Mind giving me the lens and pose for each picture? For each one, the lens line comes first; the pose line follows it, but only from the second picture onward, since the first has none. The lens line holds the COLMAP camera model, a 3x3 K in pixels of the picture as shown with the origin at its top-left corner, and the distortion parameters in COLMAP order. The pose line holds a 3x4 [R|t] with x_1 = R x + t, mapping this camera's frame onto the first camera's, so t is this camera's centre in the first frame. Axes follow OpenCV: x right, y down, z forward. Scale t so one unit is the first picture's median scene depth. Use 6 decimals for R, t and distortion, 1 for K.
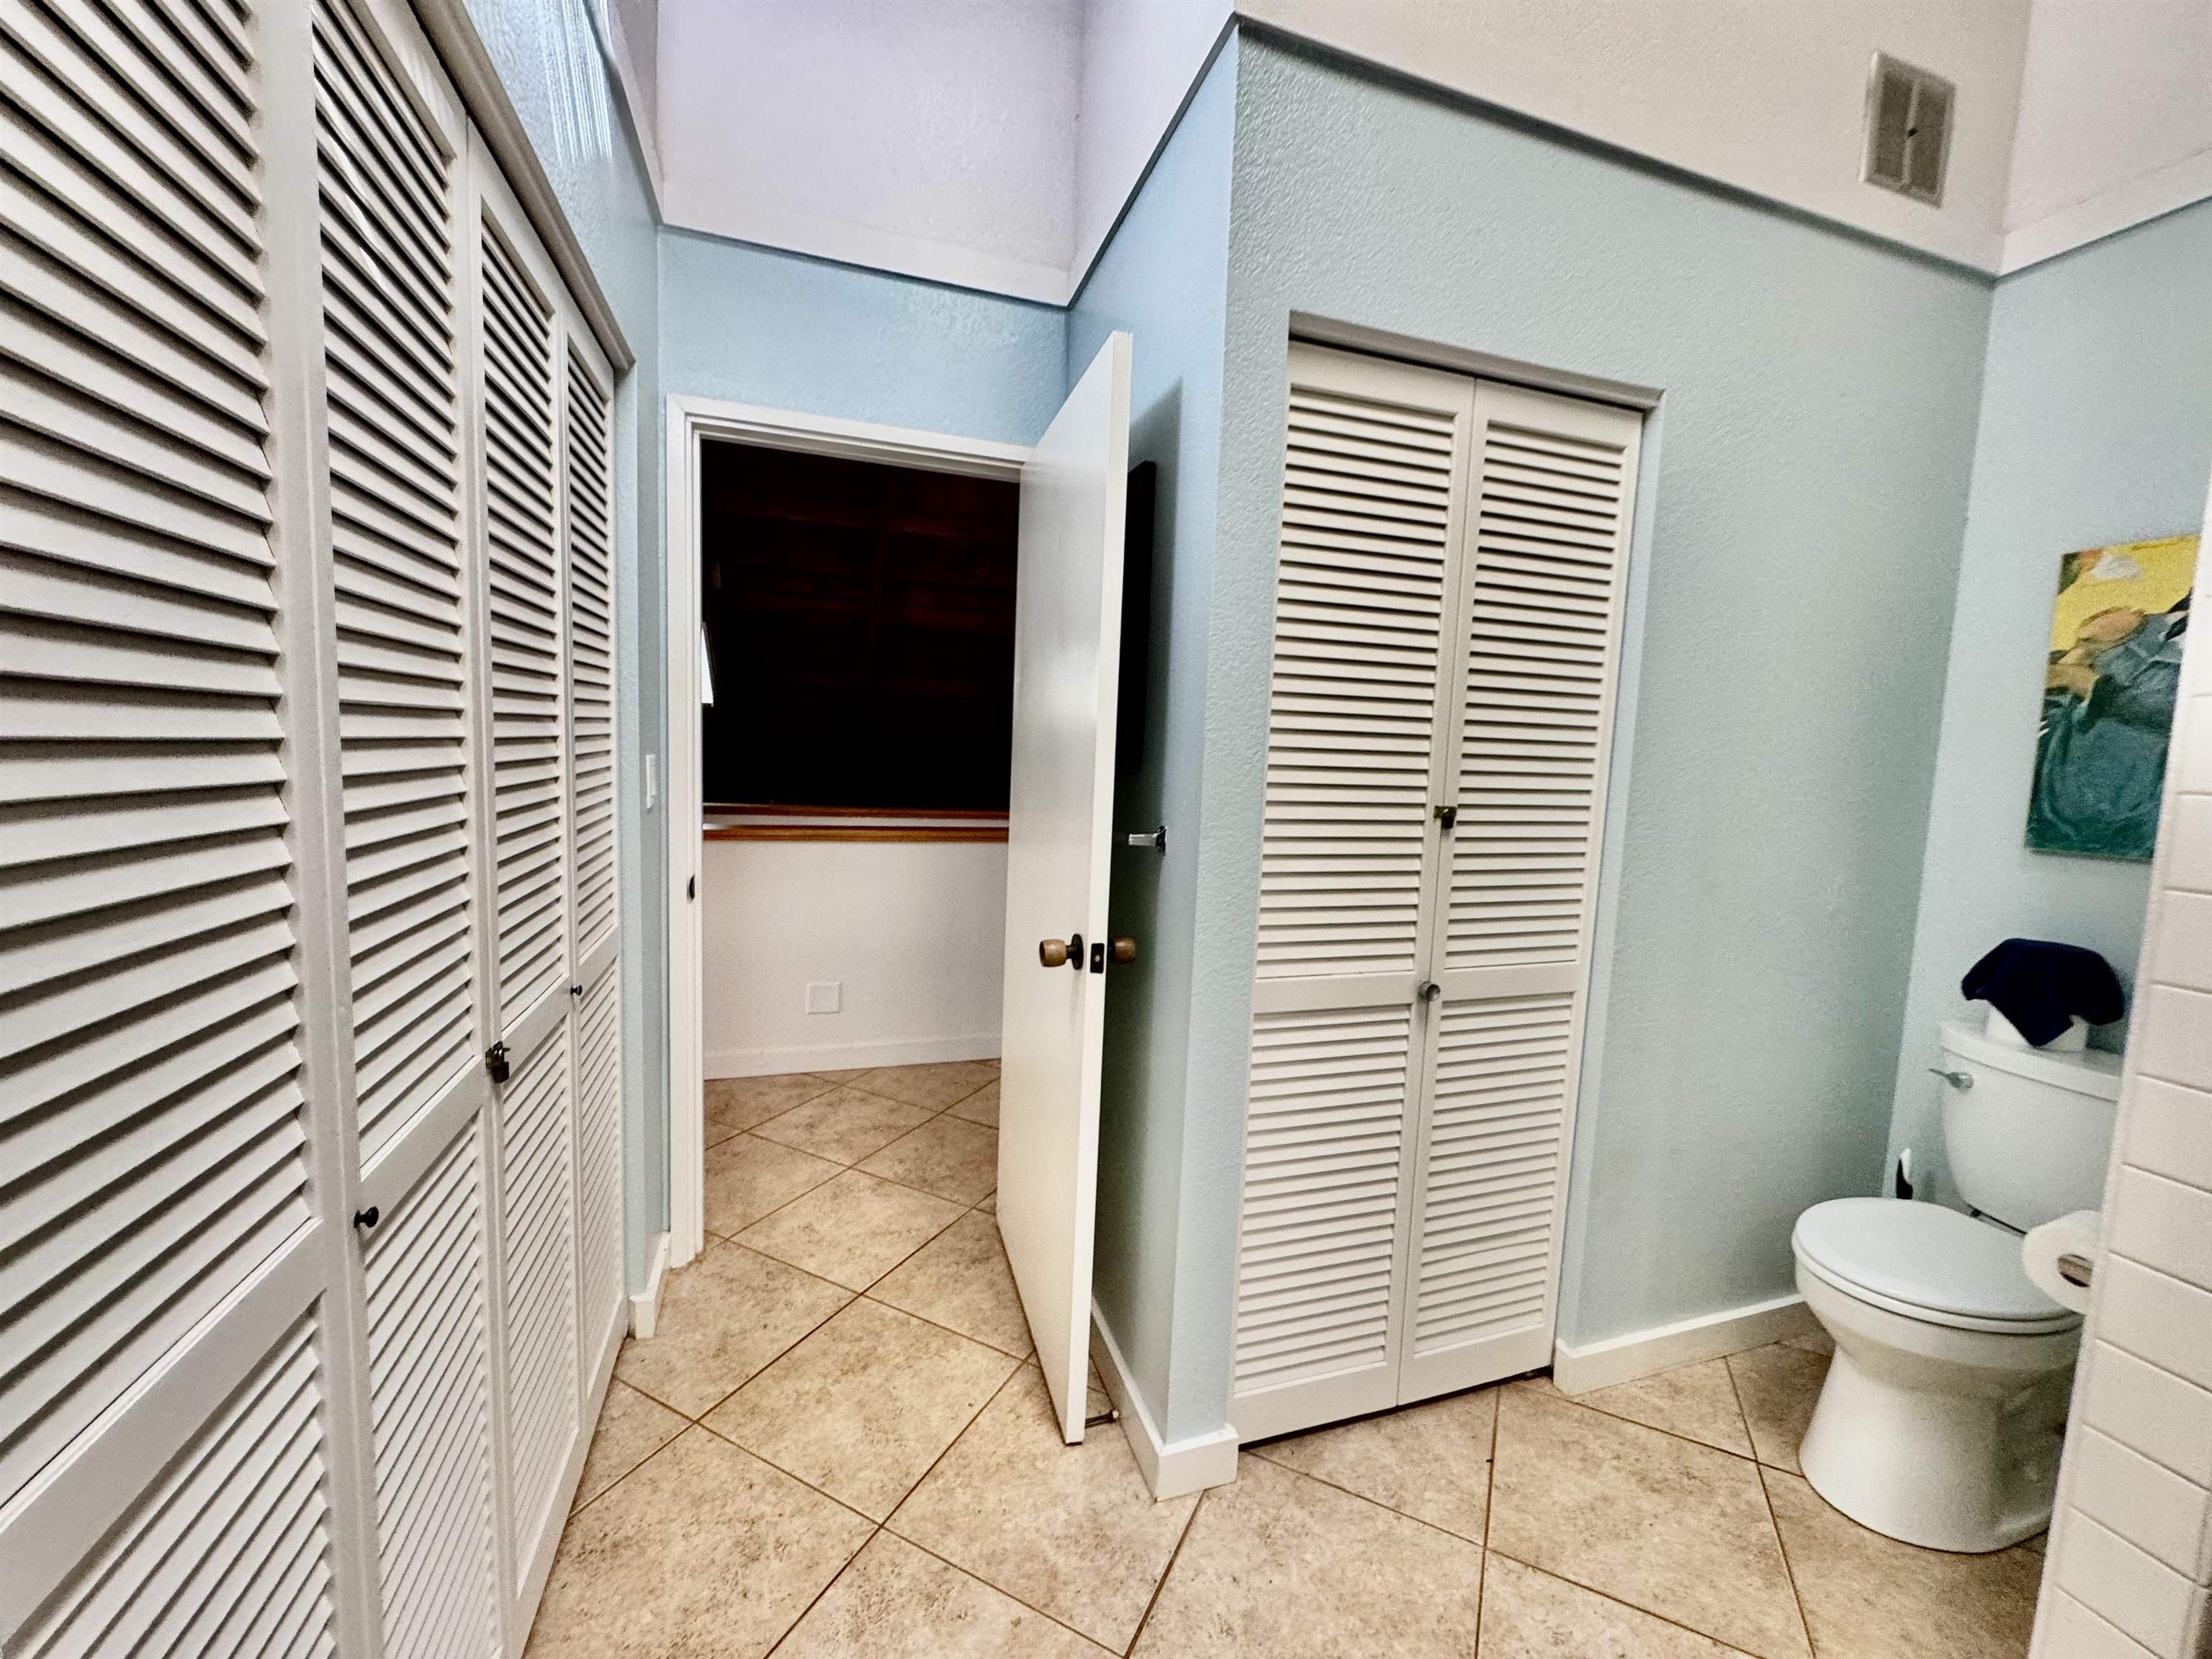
lens RADIAL K [[878.9, 0, 1091.5], [0, 878.9, 831.8], [0, 0, 1]] dist [-0.003124, 0.000032]
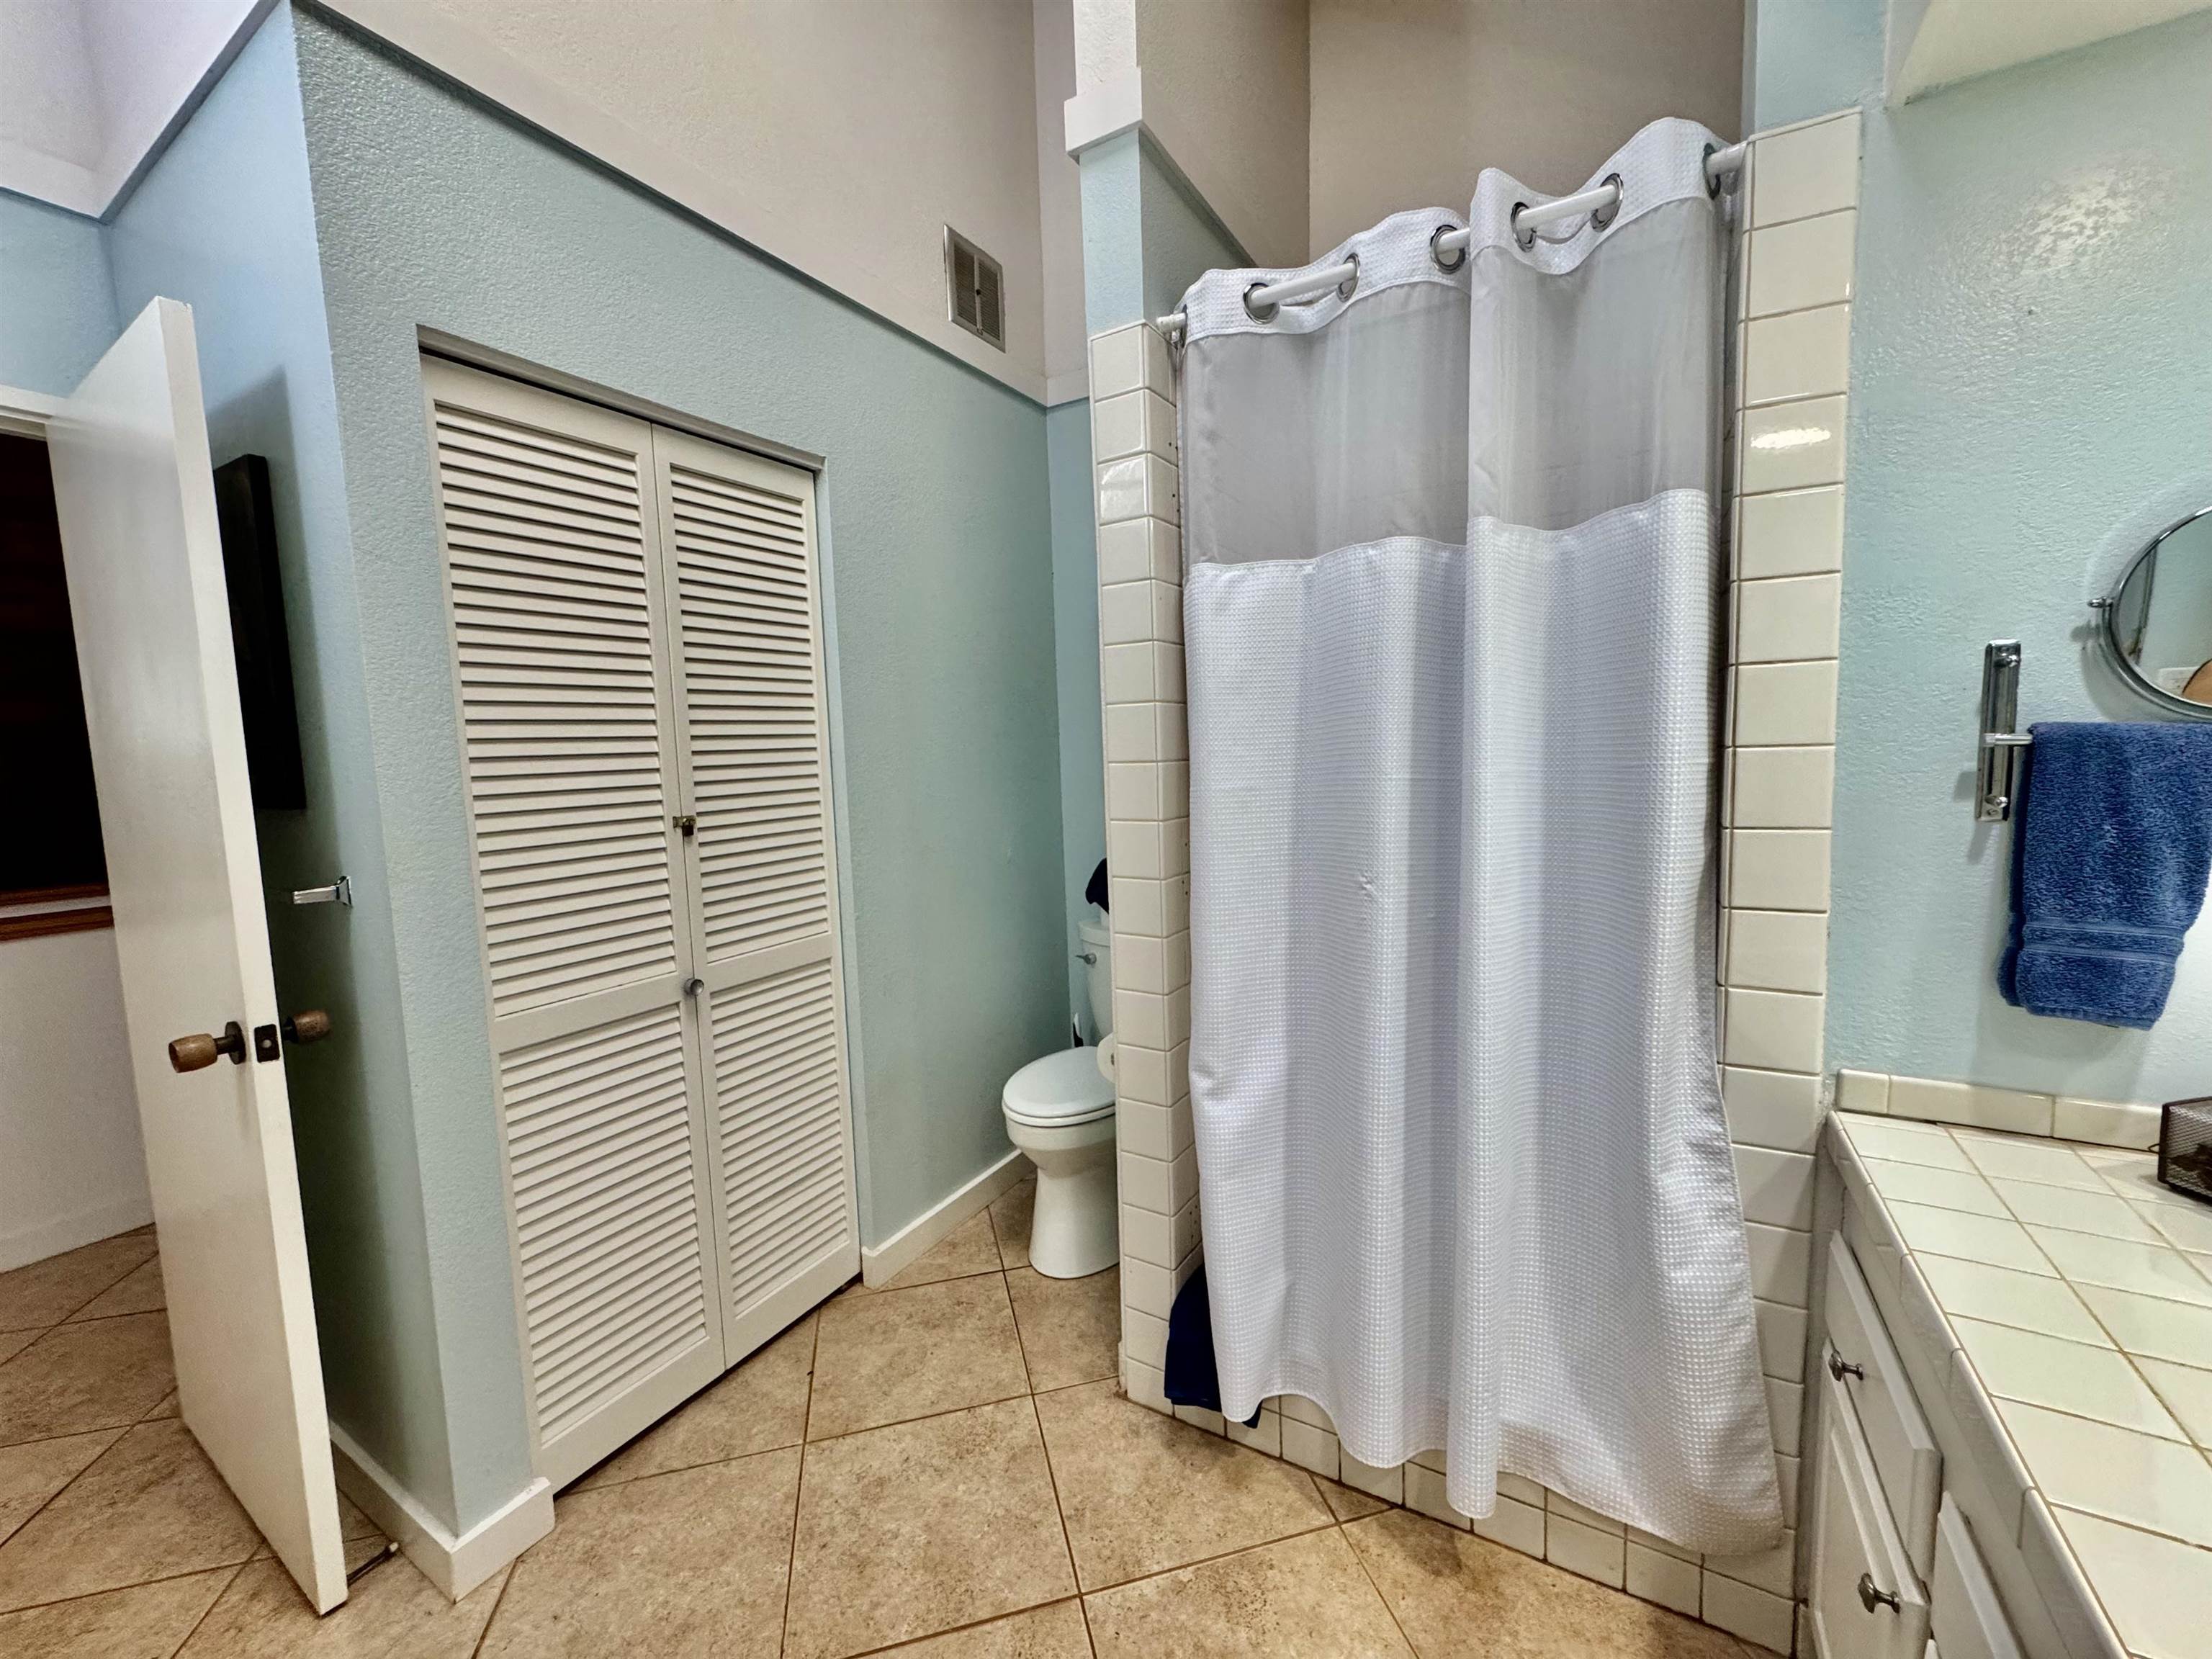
lens RADIAL K [[878.9, 0, 1092.6], [0, 878.9, 832.4], [0, 0, 1]] dist [-0.003124, 0.000032]
pose [[0.744370, -0.126839, 0.655611, 0.063125], [0.125160, 0.990896, 0.049600, 0.000684], [-0.655934, 0.045135, 0.753468, -0.145805]]
